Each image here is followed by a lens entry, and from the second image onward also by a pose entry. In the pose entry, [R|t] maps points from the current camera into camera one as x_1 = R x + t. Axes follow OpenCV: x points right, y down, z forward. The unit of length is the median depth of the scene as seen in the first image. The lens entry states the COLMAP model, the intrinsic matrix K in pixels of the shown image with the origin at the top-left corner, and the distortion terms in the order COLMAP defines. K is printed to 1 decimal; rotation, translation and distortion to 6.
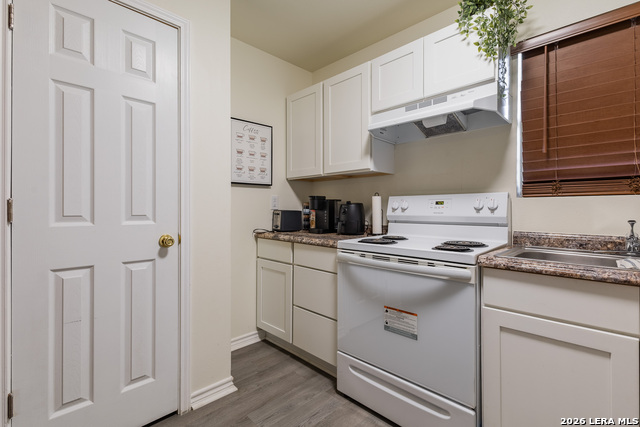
lens RADIAL K [[295.1, 0, 320.7], [0, 295.1, 206.8], [0, 0, 1]] dist [0.026234, 0.000482]
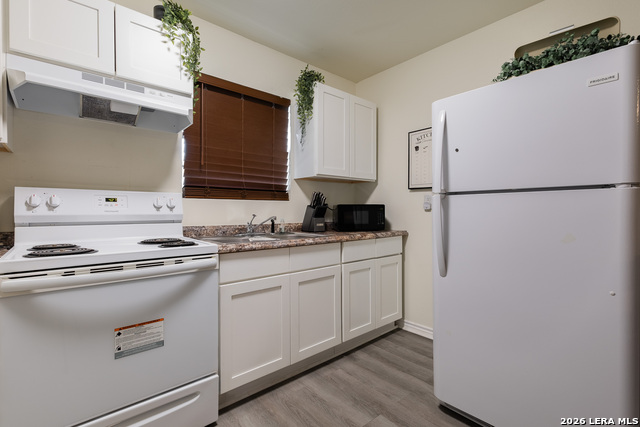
lens RADIAL K [[295.1, 0, 318.8], [0, 295.1, 208.9], [0, 0, 1]] dist [0.026234, 0.000482]
pose [[0.102012, 0.005818, 0.994766, -0.479861], [-0.010655, 0.999932, -0.004755, 0.013205], [-0.994726, -0.010114, 0.102067, 0.355480]]
